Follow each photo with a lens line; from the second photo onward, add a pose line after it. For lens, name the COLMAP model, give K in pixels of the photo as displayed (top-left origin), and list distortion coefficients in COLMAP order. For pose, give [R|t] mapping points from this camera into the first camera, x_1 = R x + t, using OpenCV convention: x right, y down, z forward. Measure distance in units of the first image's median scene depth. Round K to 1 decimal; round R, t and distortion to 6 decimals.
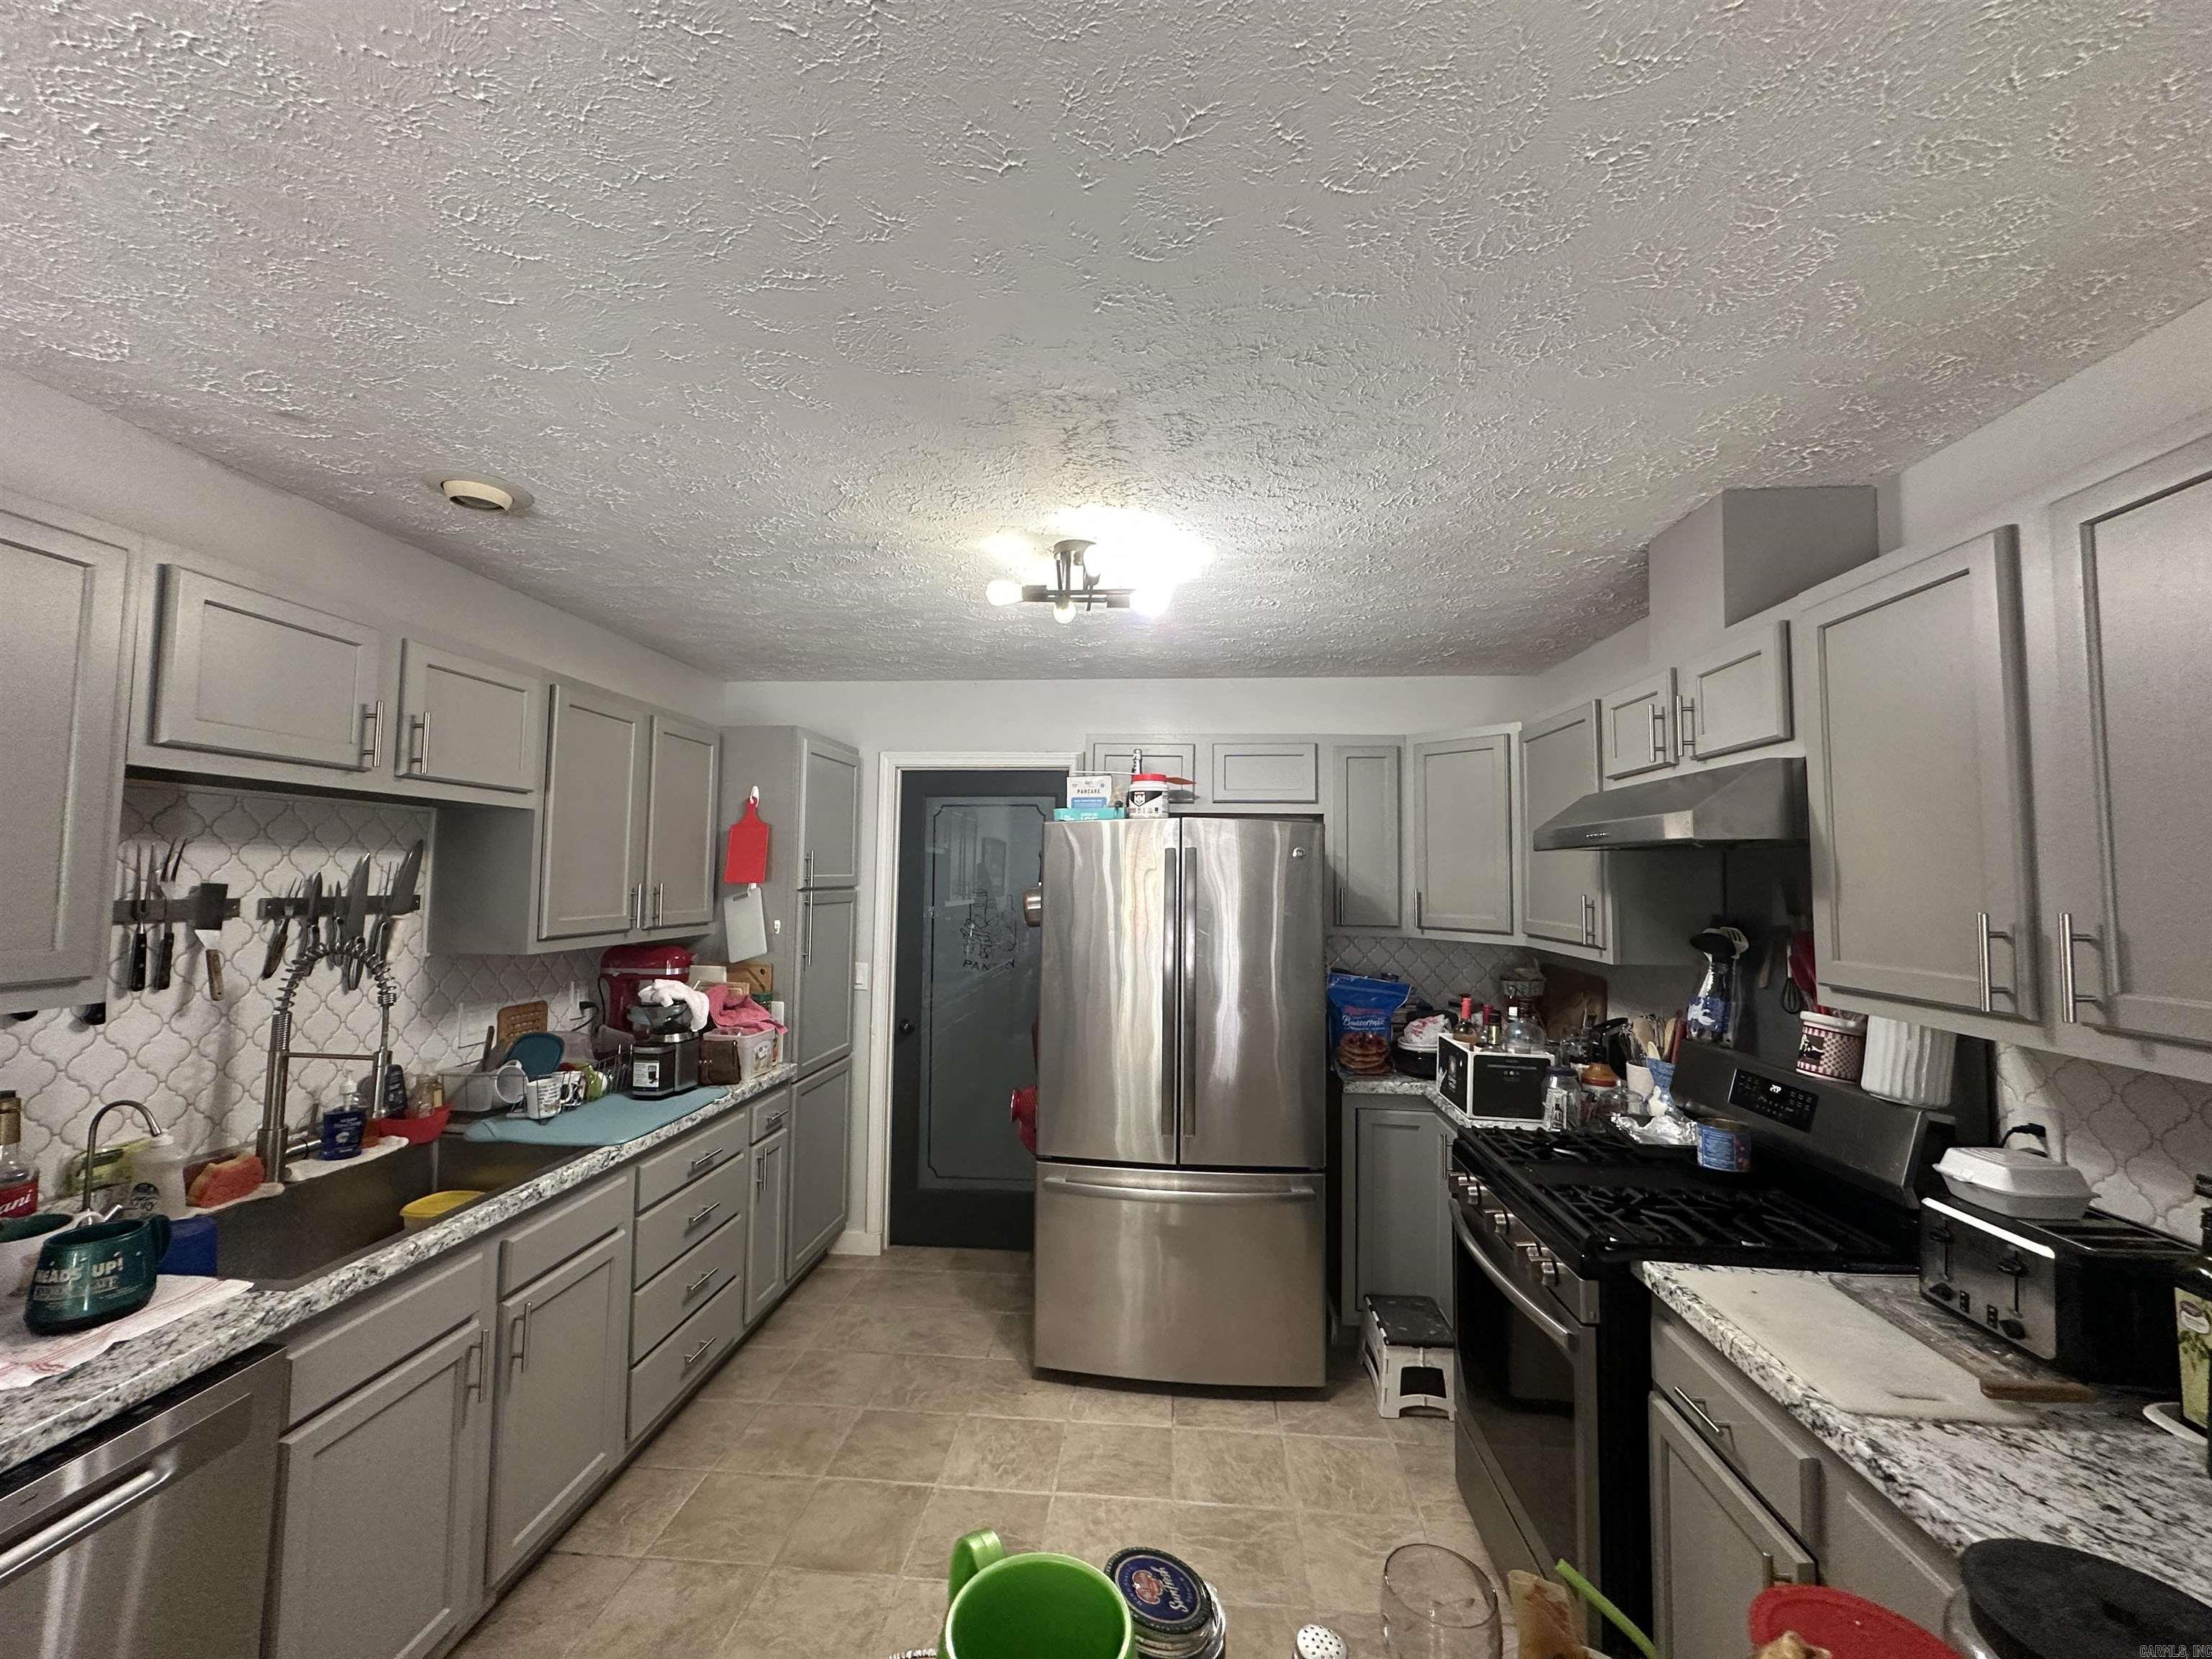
lens RADIAL K [[883.4, 0, 1104.3], [0, 883.4, 828.4], [0, 0, 1]] dist [-0.004412, 0.000867]
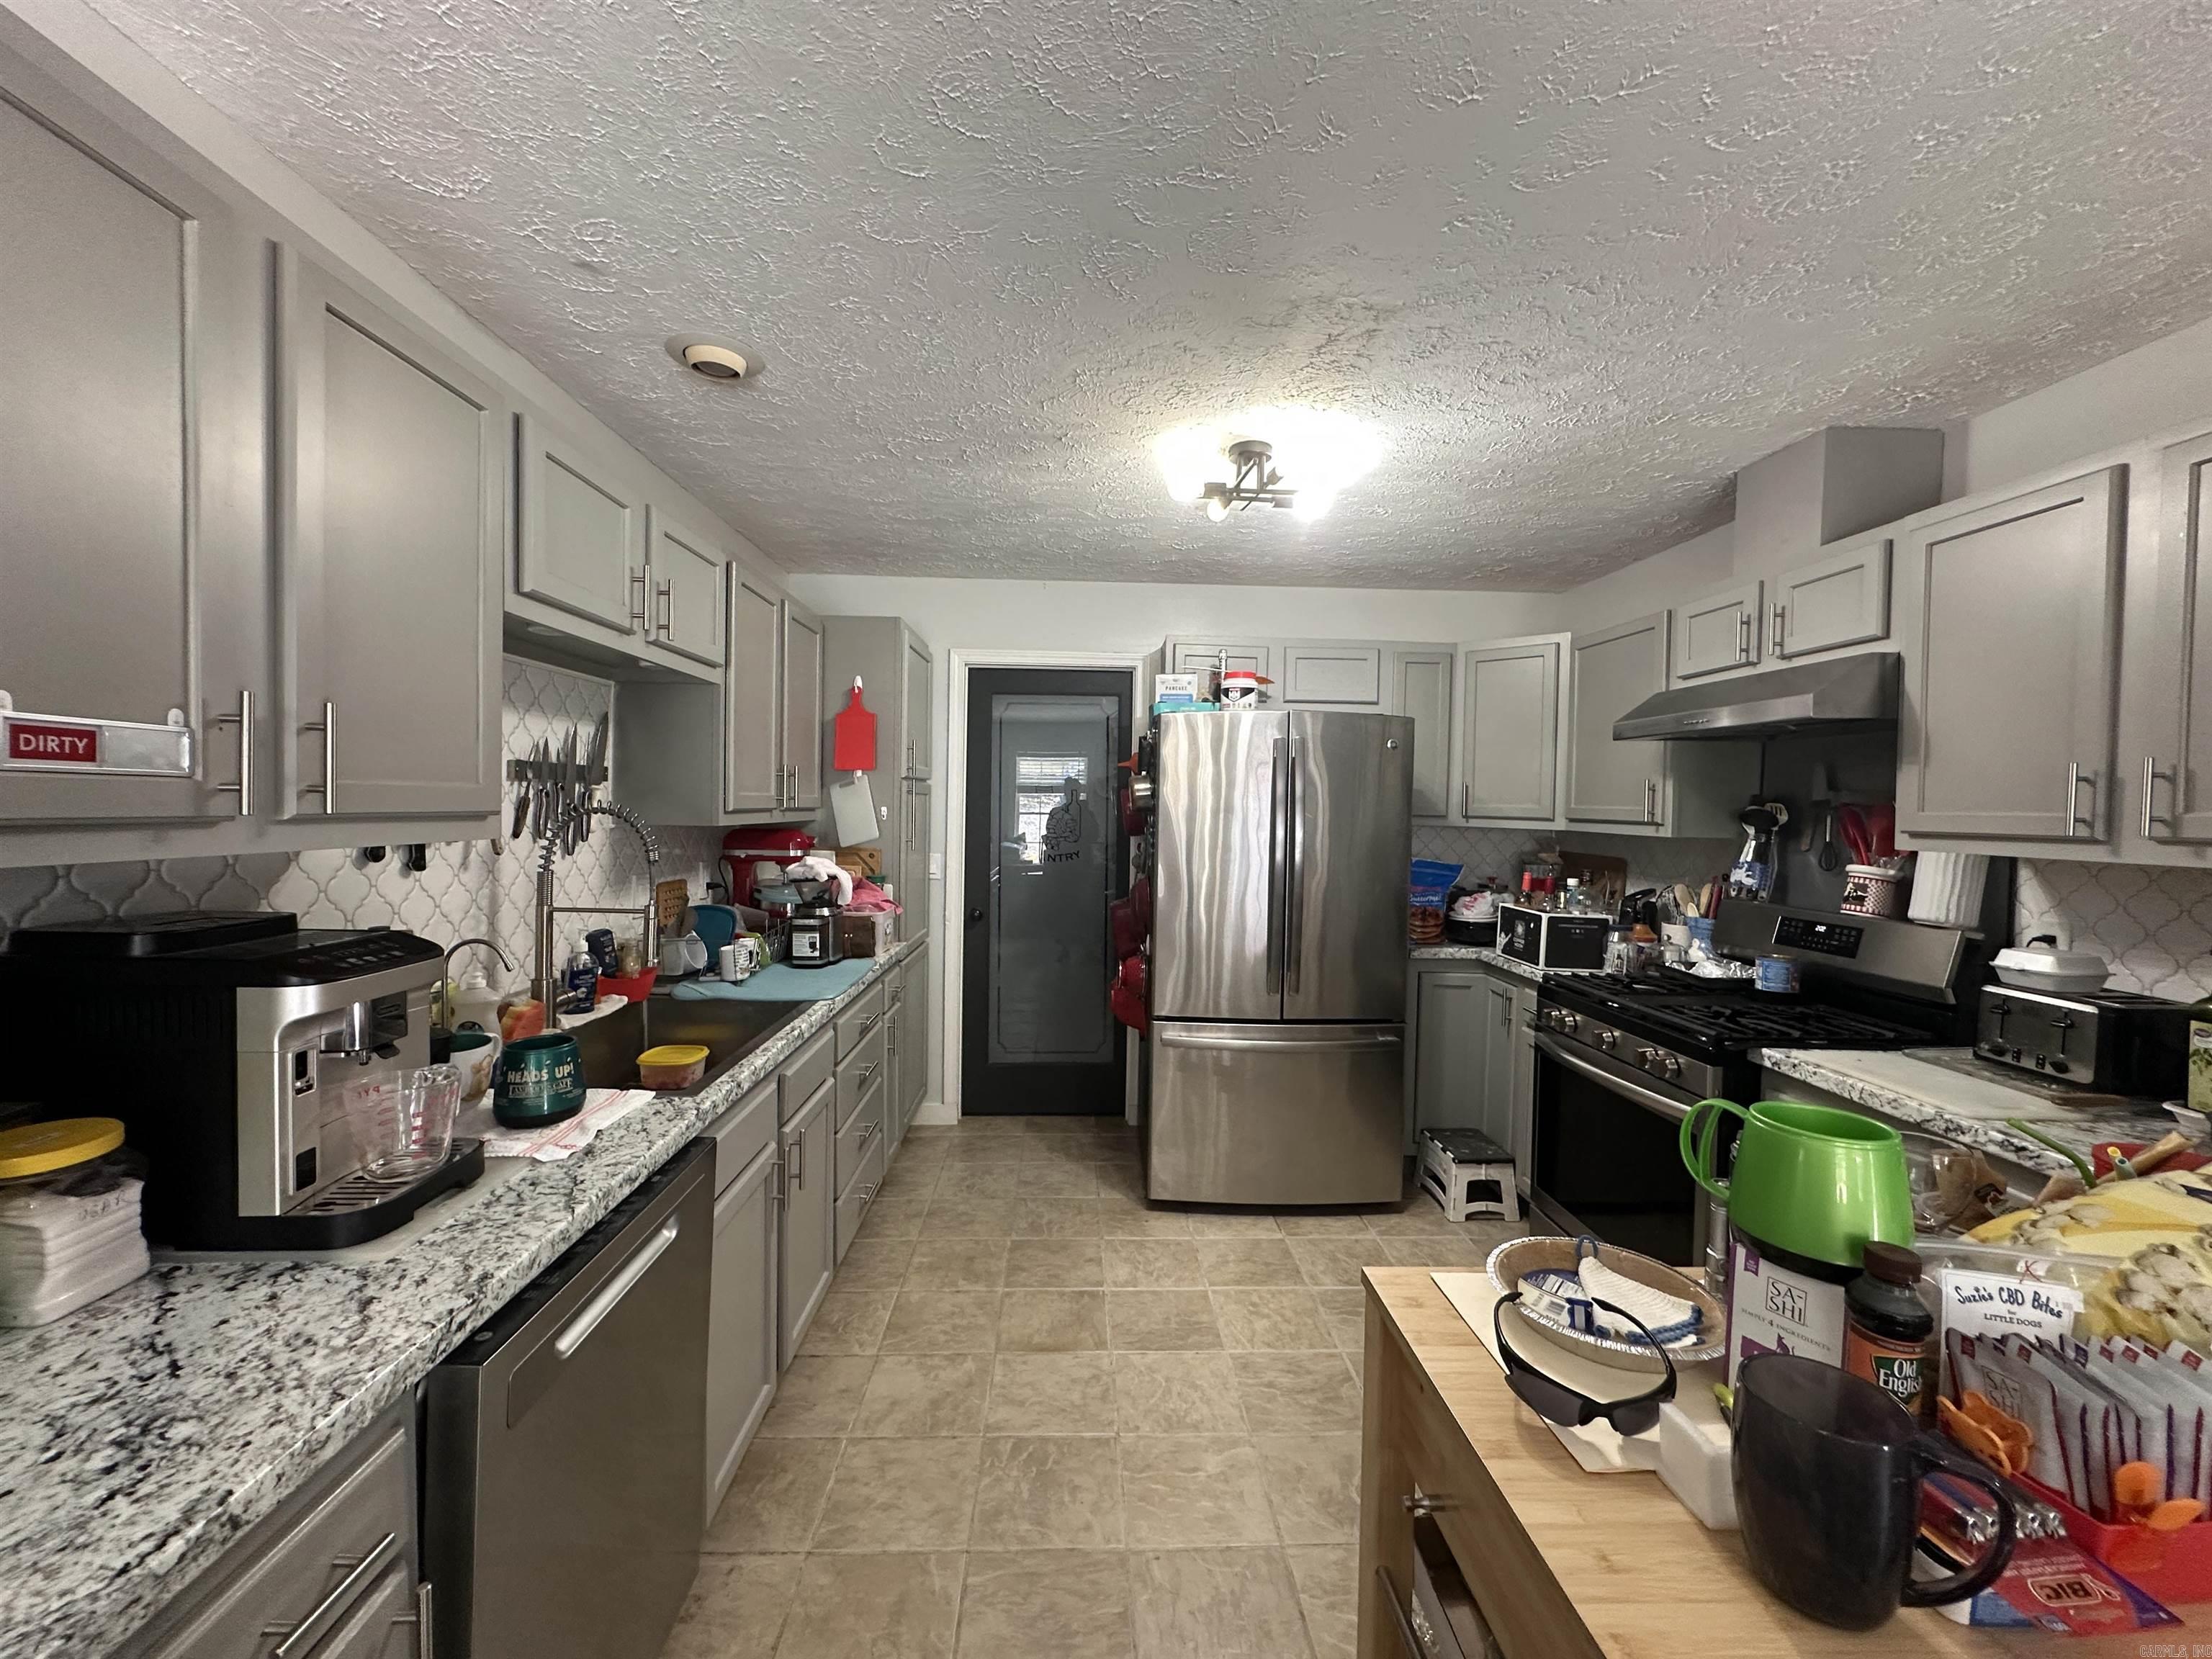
lens RADIAL K [[883.4, 0, 1104.3], [0, 883.4, 828.4], [0, 0, 1]] dist [-0.004412, 0.000867]
pose [[0.992837, 0.001830, 0.119461, -0.326311], [-0.012037, 0.996327, 0.084780, 0.052567], [-0.118867, -0.085610, 0.989213, -0.080393]]
